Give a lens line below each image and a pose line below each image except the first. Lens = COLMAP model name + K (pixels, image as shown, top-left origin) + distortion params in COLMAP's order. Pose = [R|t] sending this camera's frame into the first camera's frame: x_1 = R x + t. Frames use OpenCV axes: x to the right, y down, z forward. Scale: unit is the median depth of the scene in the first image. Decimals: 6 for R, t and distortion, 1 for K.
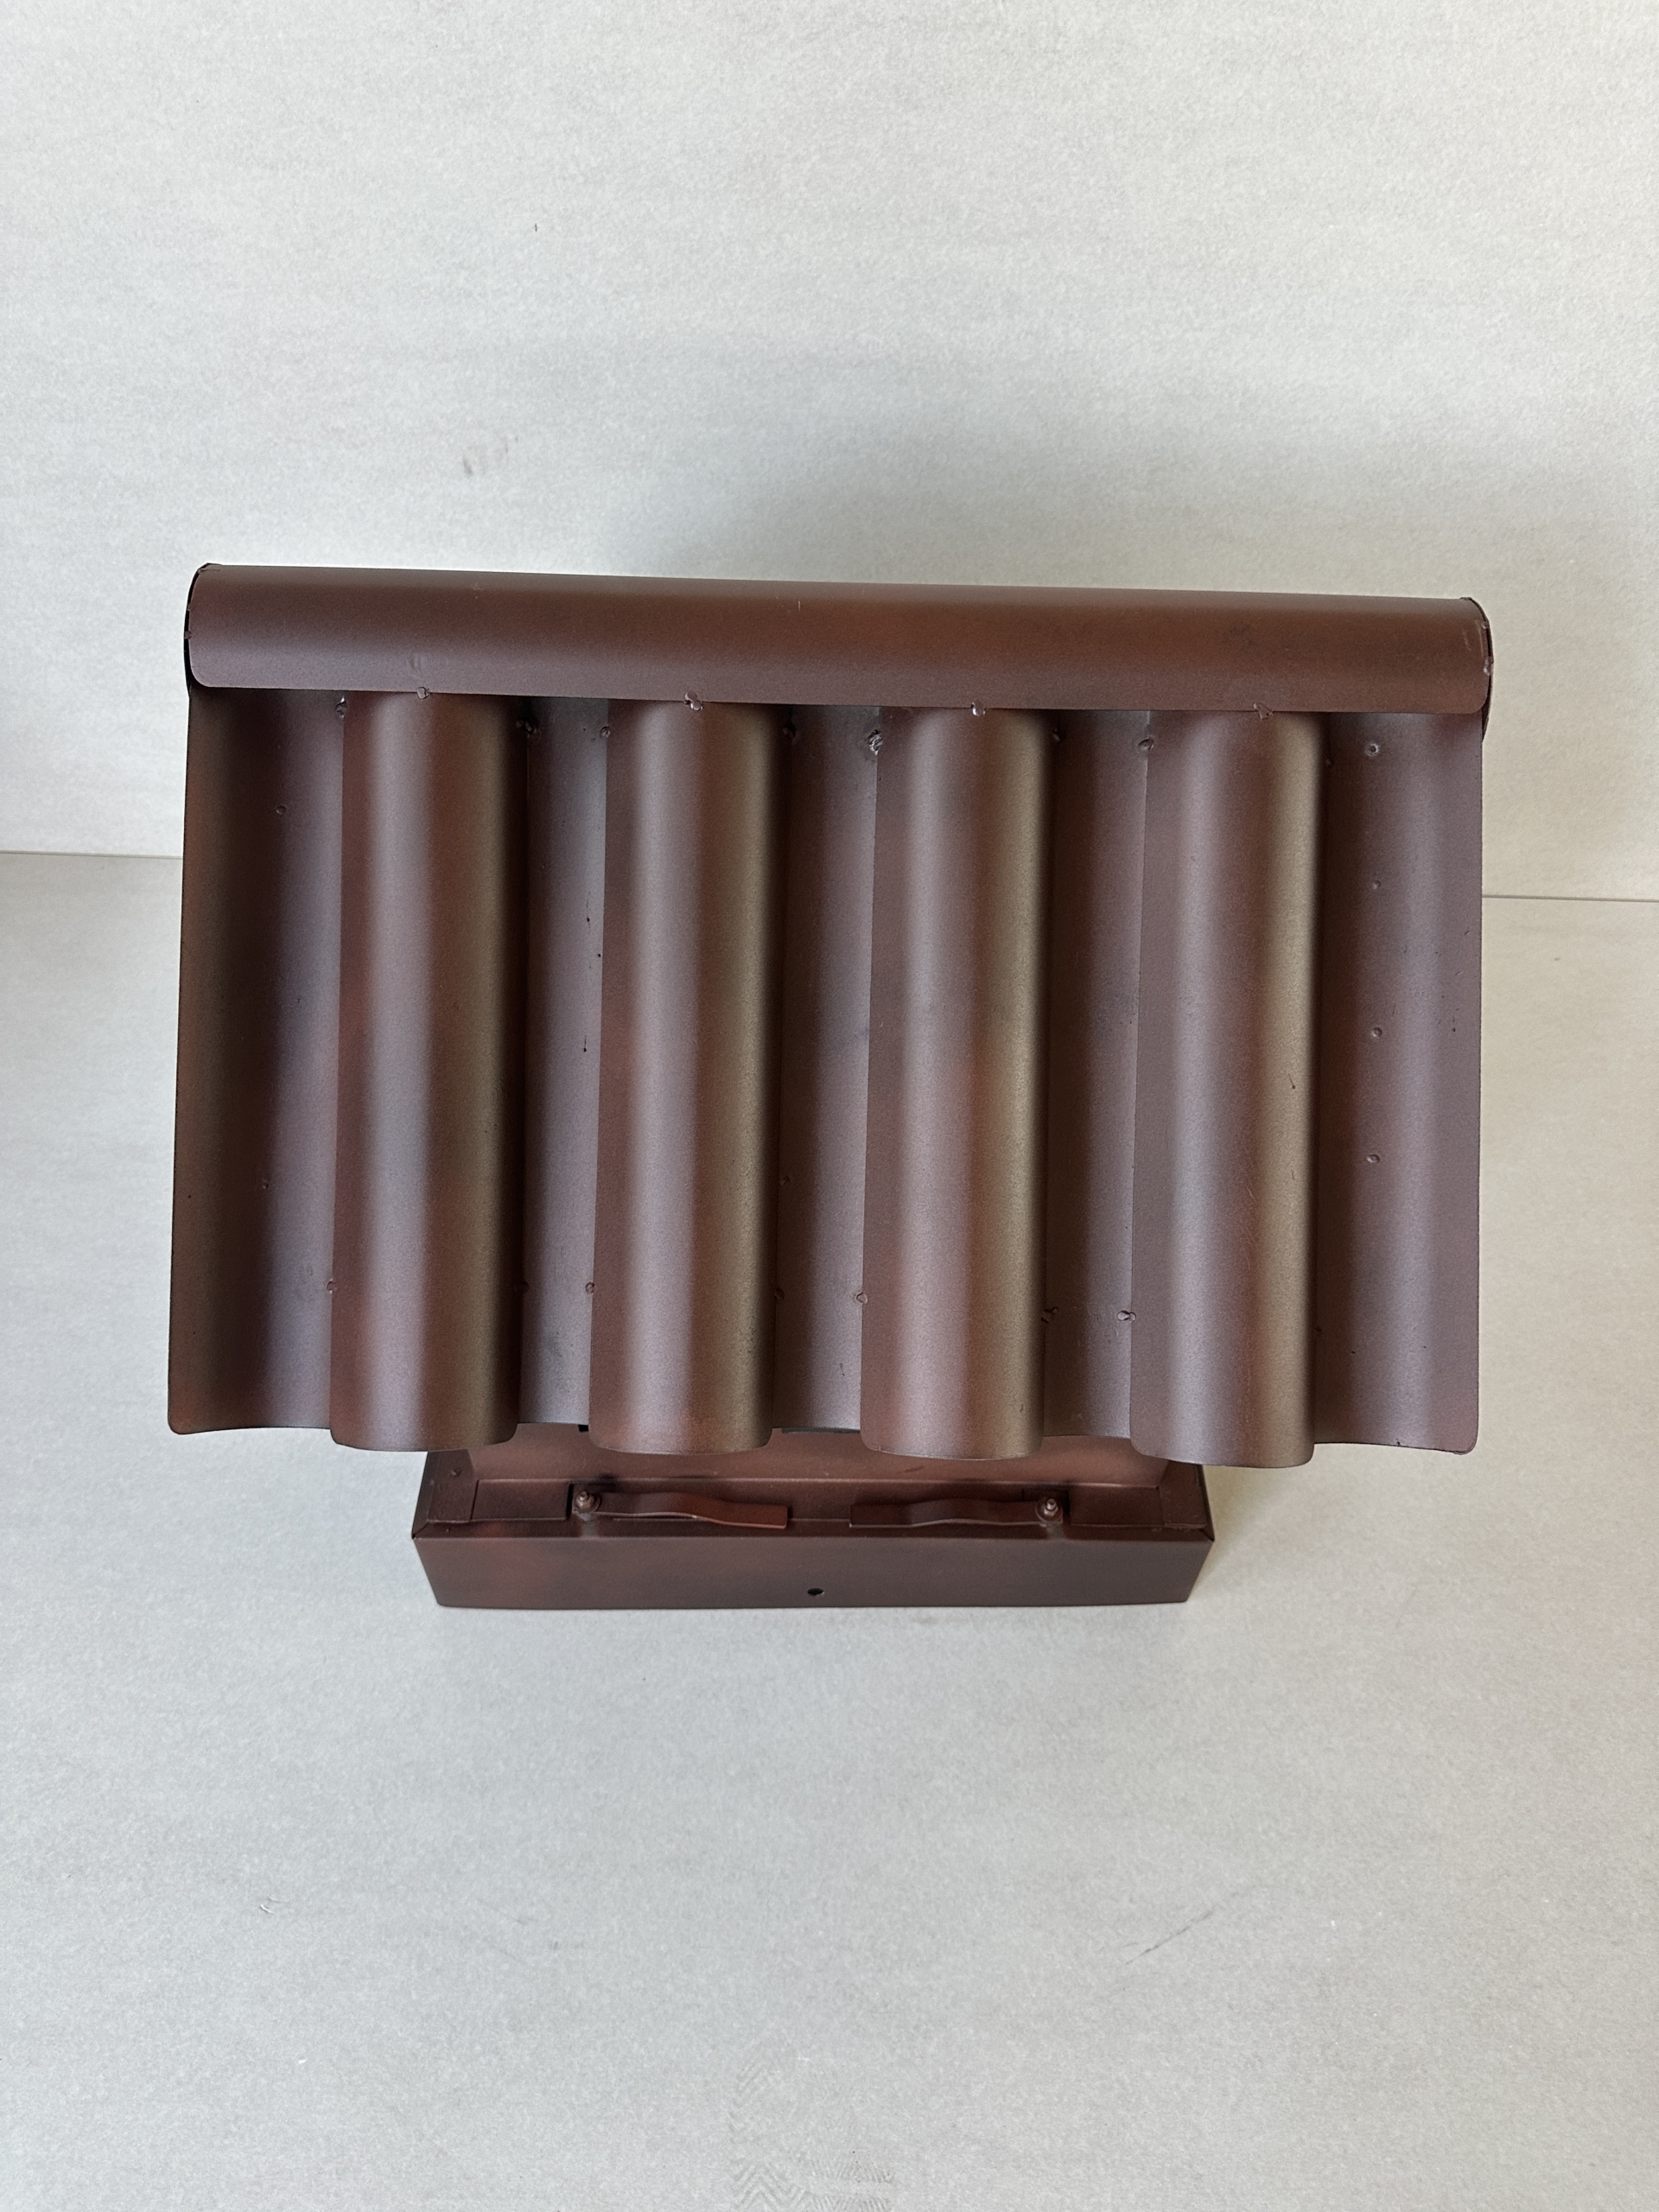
lens RADIAL K [[1565.8, 0, 842.2], [0, 1565.8, 1106.4], [0, 0, 1]] dist [-0.006978, -0.011675]
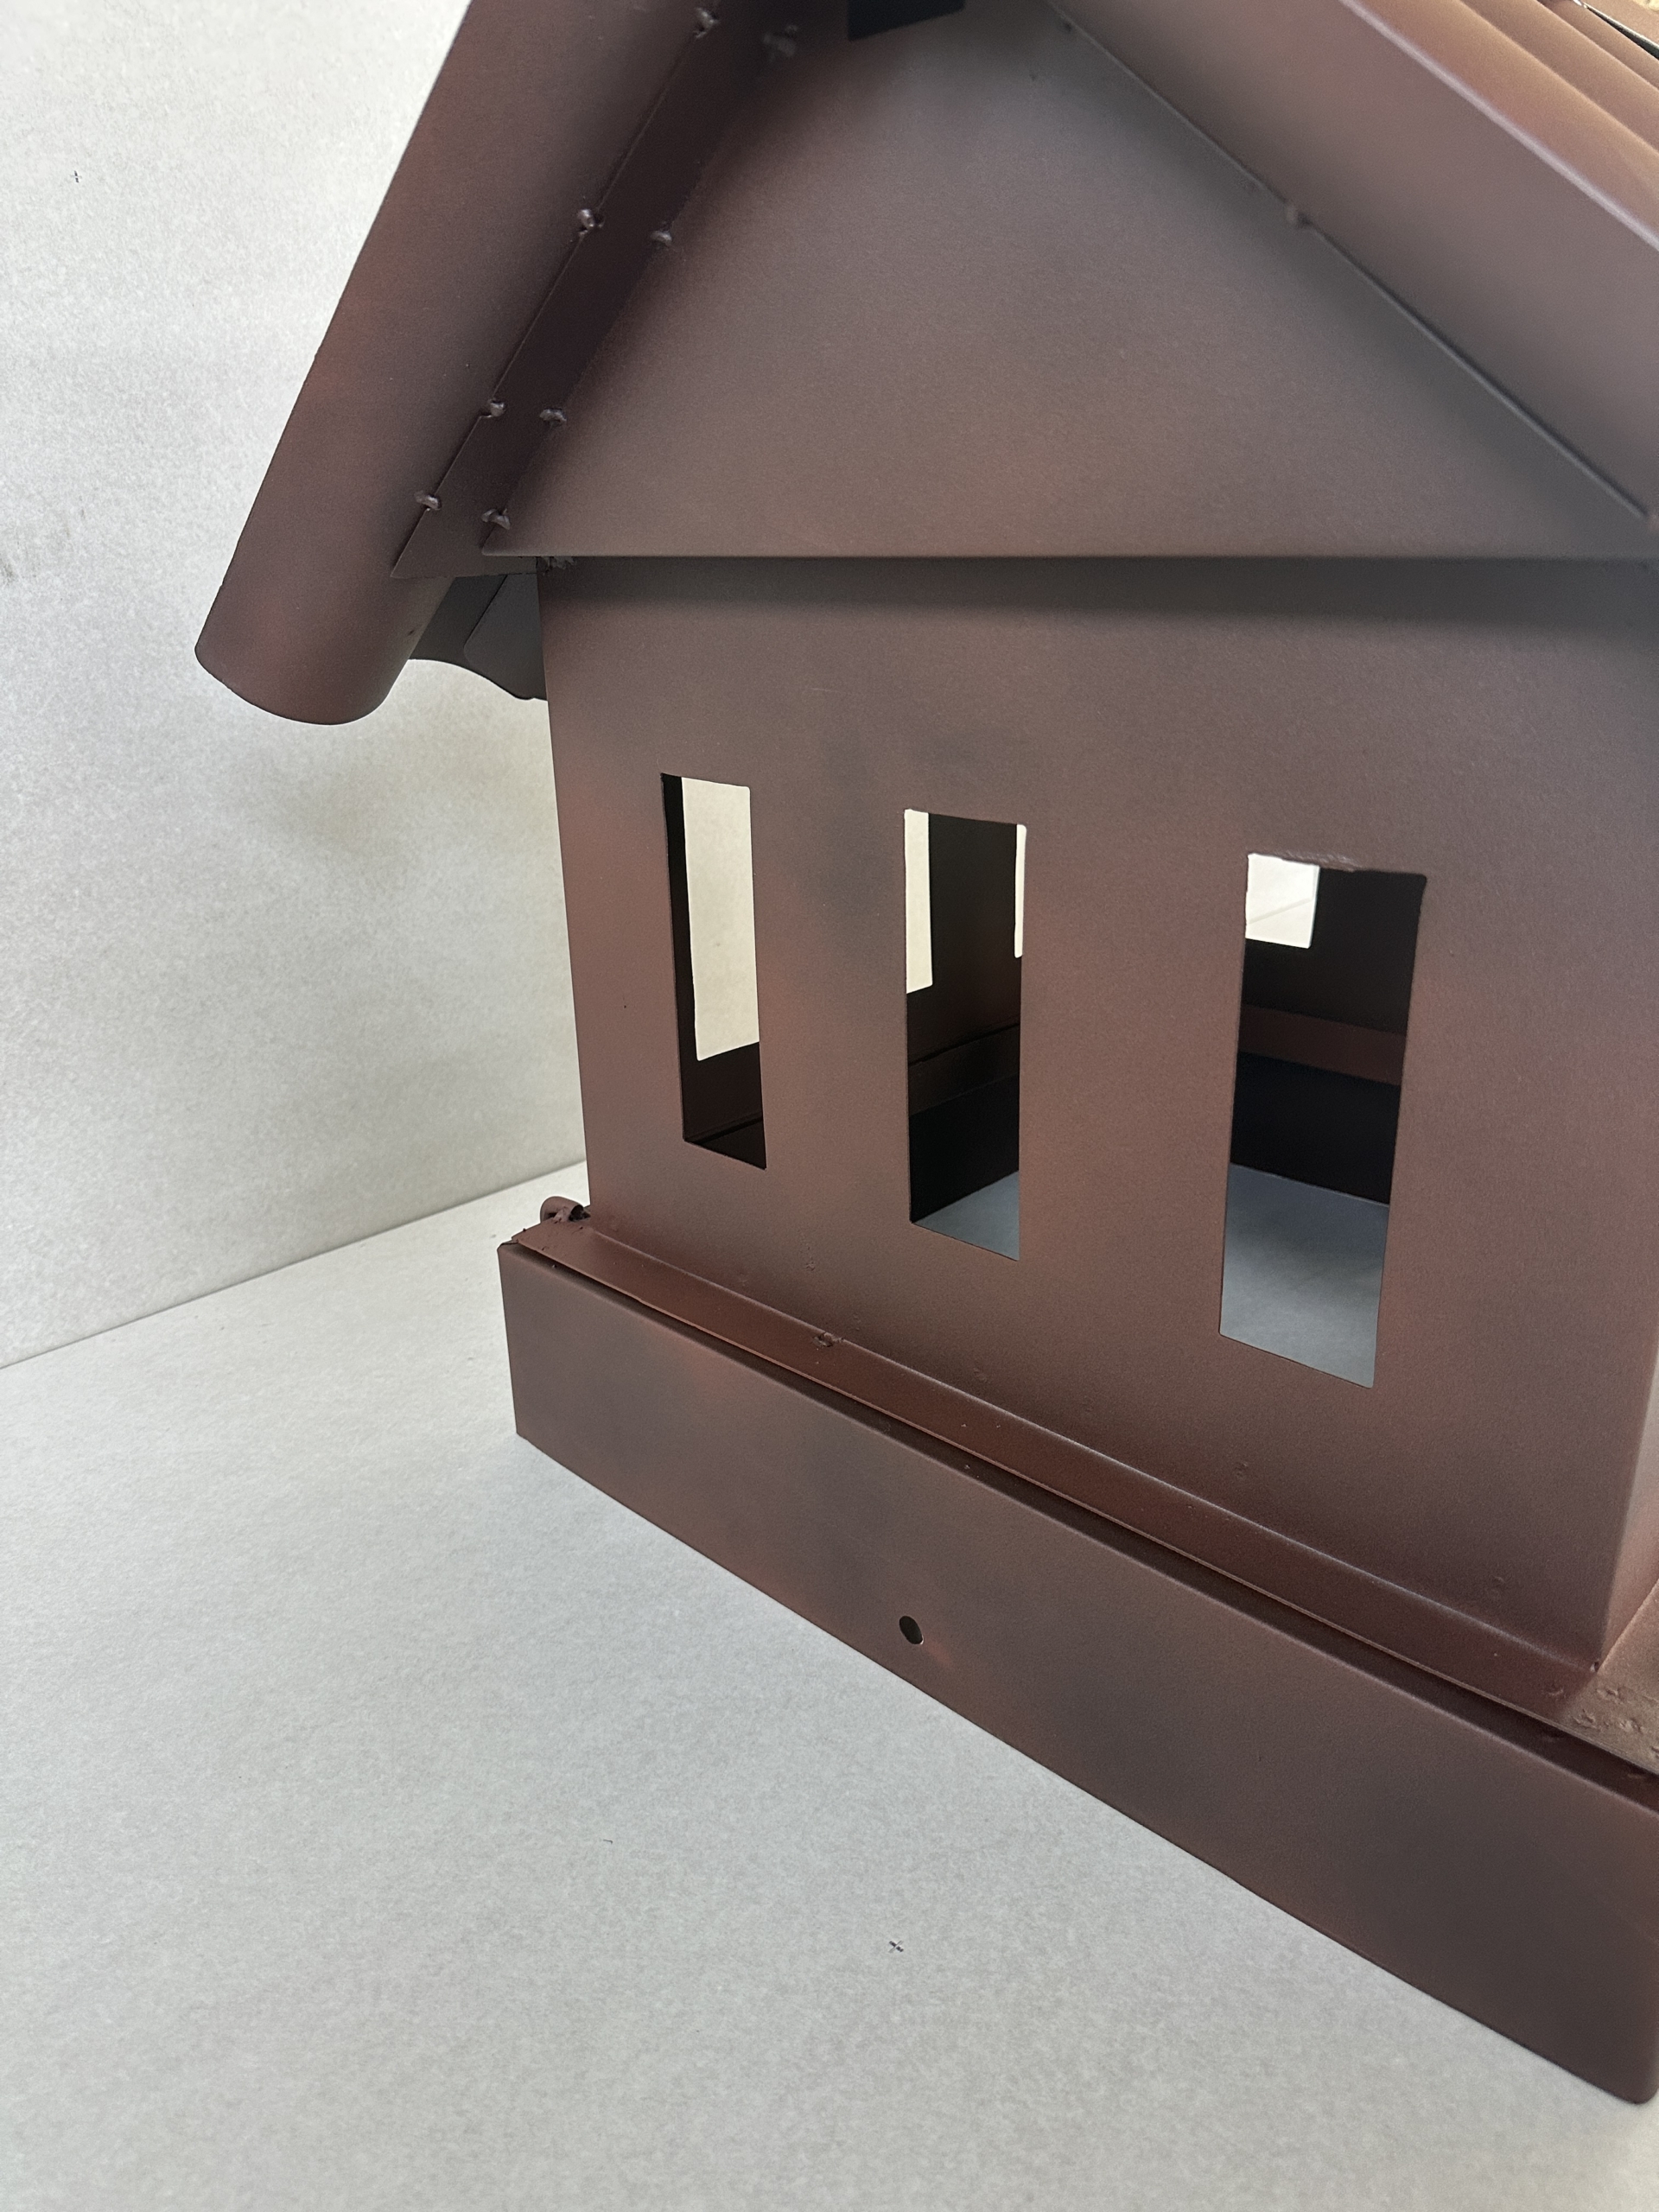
lens RADIAL K [[1565.8, 0, 829.9], [0, 1565.8, 1118.0], [0, 0, 1]] dist [-0.006978, -0.011675]
pose [[0.690049, -0.296609, 0.660194, -0.568022], [0.566934, 0.788543, -0.238298, 0.092832], [-0.449910, 0.538723, 0.712291, 0.650465]]
